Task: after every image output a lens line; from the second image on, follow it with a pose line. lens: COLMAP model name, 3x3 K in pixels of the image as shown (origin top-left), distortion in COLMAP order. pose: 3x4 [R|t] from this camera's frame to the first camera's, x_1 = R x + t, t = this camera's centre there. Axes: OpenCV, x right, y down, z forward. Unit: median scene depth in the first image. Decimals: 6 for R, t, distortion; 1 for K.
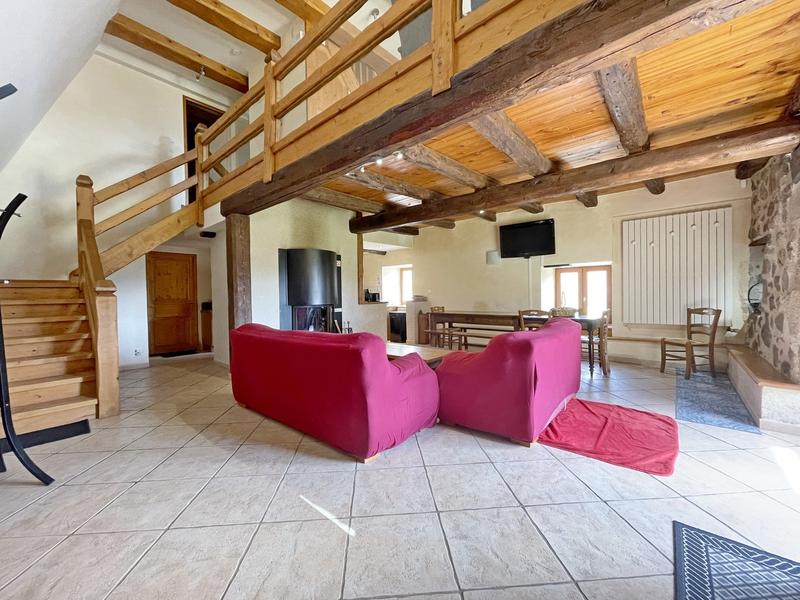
lens RADIAL K [[324.5, 0, 397.9], [0, 324.5, 297.3], [0, 0, 1]] dist [0.004021, 0.000171]
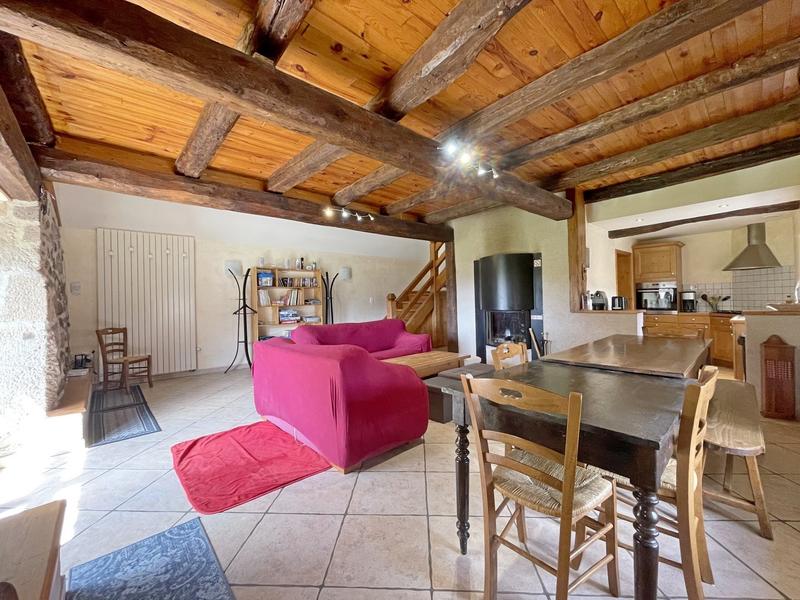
lens RADIAL K [[324.5, 0, 397.8], [0, 324.5, 299.3], [0, 0, 1]] dist [0.004021, 0.000171]
pose [[-0.123591, 0.021857, -0.992093, 0.844865], [0.013317, 0.999704, 0.020366, -0.036539], [0.992244, -0.010695, -0.123846, 0.868026]]
